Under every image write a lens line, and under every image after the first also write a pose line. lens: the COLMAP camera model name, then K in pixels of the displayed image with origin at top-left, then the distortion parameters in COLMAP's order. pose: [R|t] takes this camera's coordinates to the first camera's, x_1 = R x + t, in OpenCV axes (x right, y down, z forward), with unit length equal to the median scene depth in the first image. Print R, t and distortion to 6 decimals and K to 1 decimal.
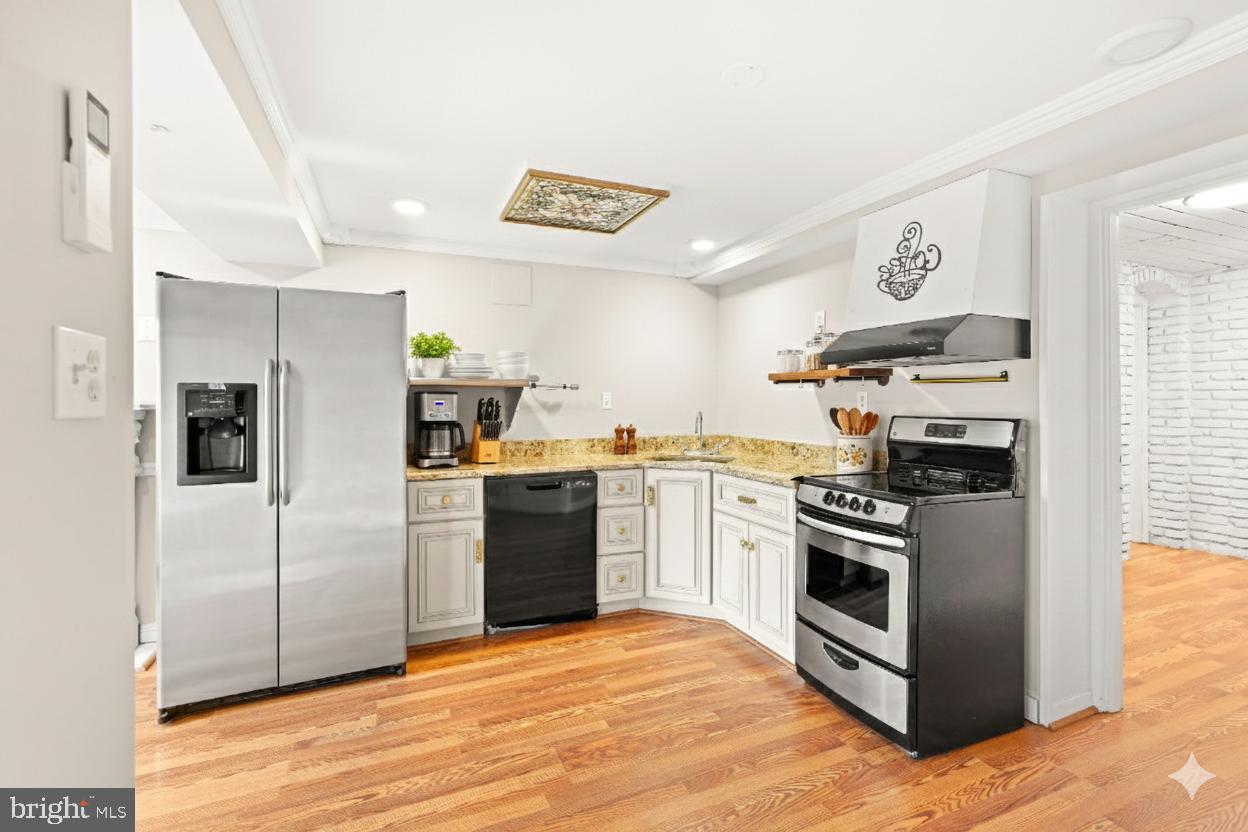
lens RADIAL K [[558.4, 0, 625.9], [0, 558.4, 405.3], [0, 0, 1]] dist [-0.002406, -0.000128]
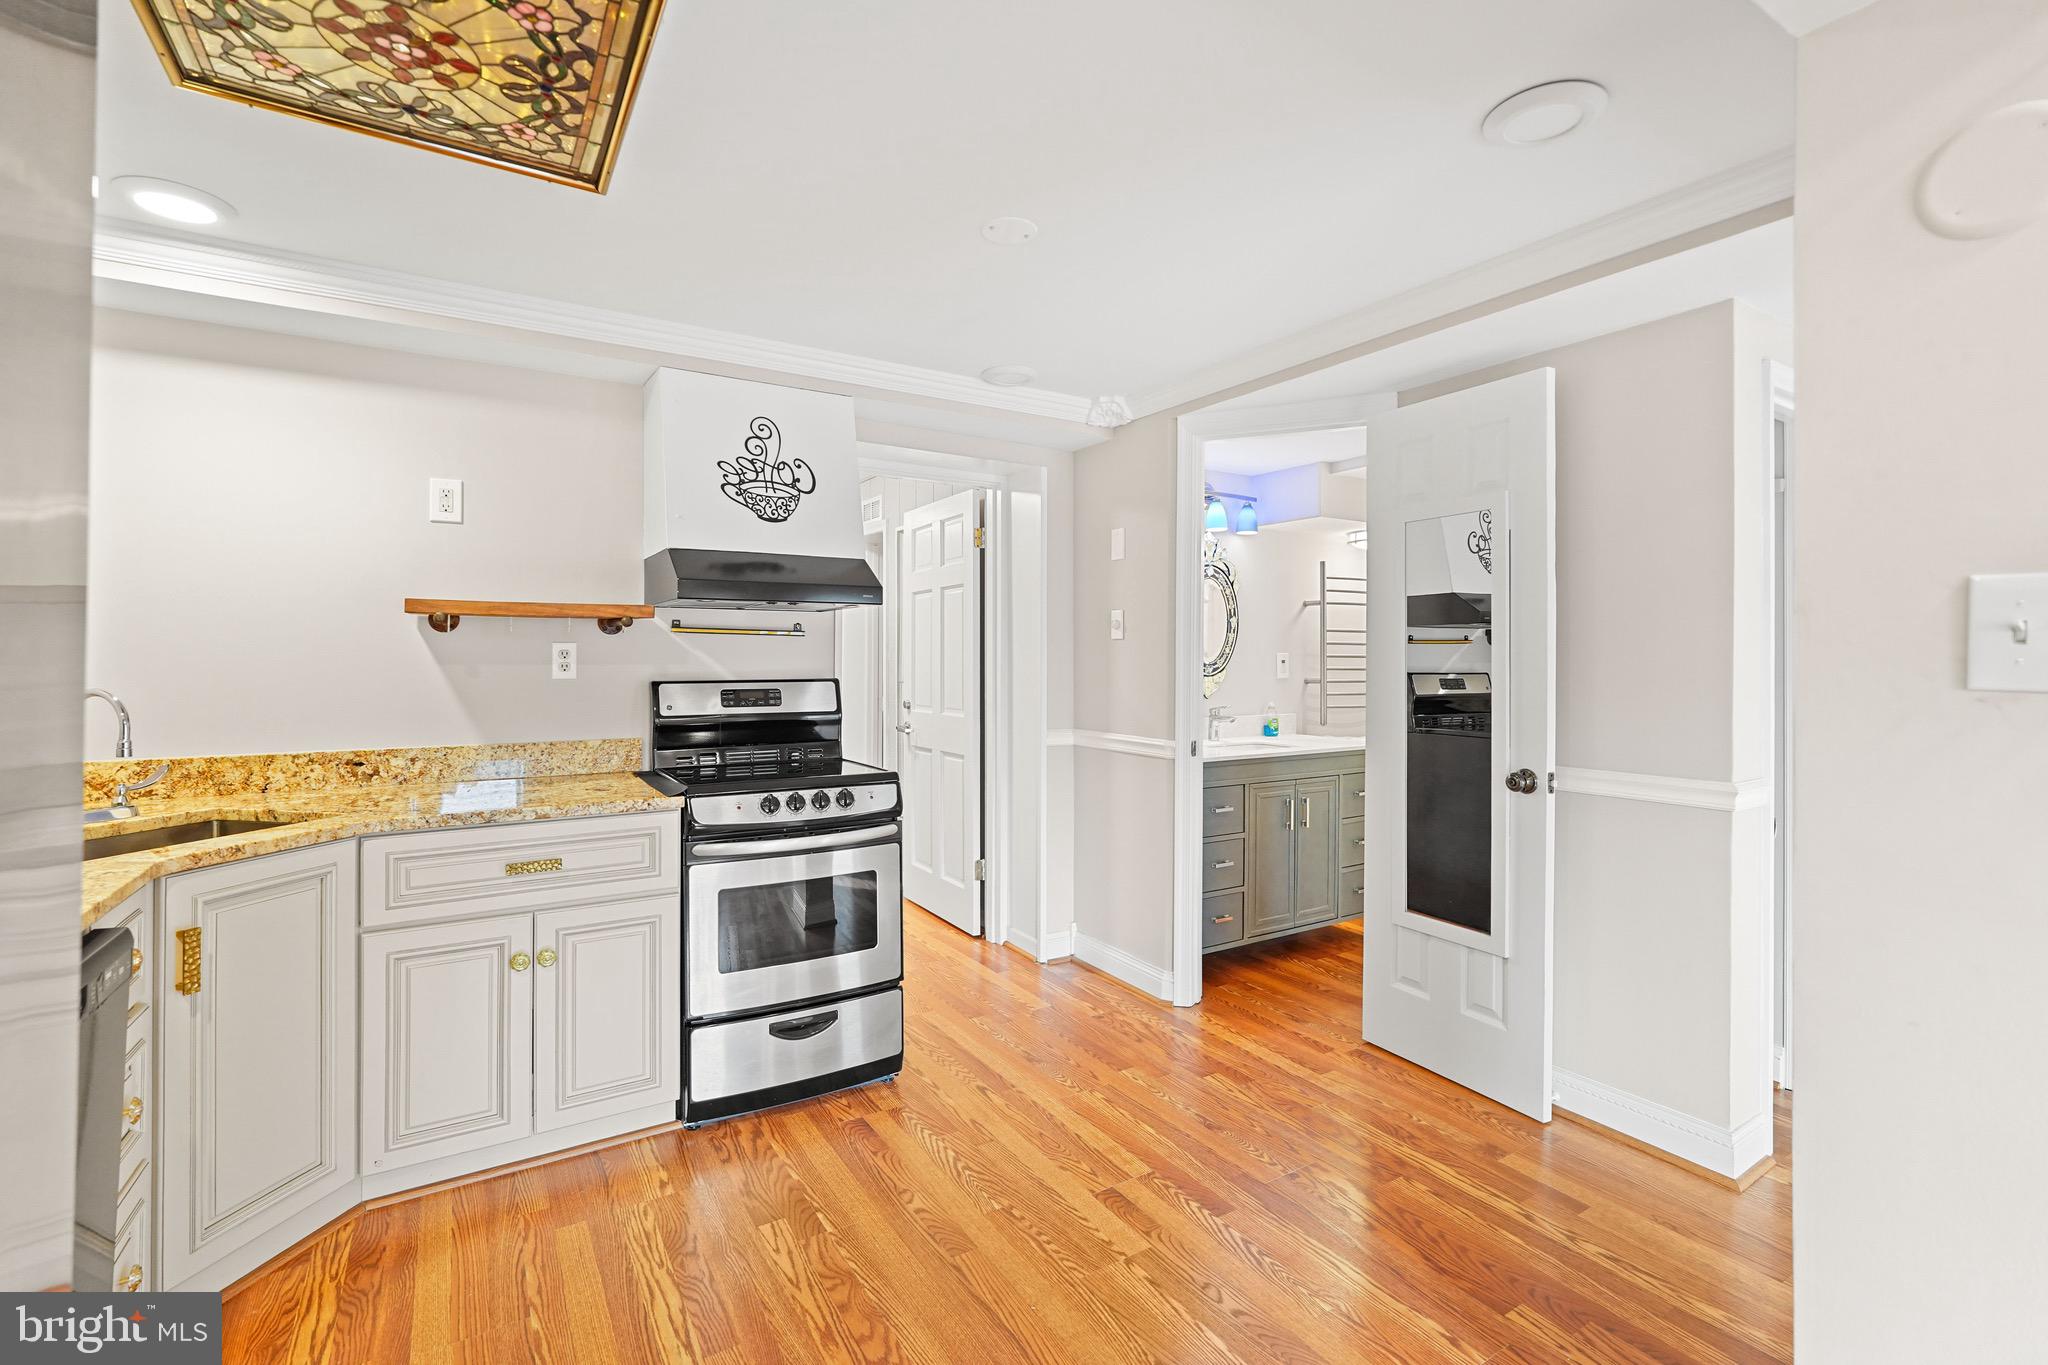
lens RADIAL K [[910.7, 0, 1023.8], [0, 910.7, 664.8], [0, 0, 1]] dist [-0.011044, 0.003066]
pose [[-0.154928, -0.002219, 0.987923, -0.748049], [0.010898, 0.999933, 0.003956, -0.000129], [-0.987866, 0.011379, -0.154894, 0.864078]]
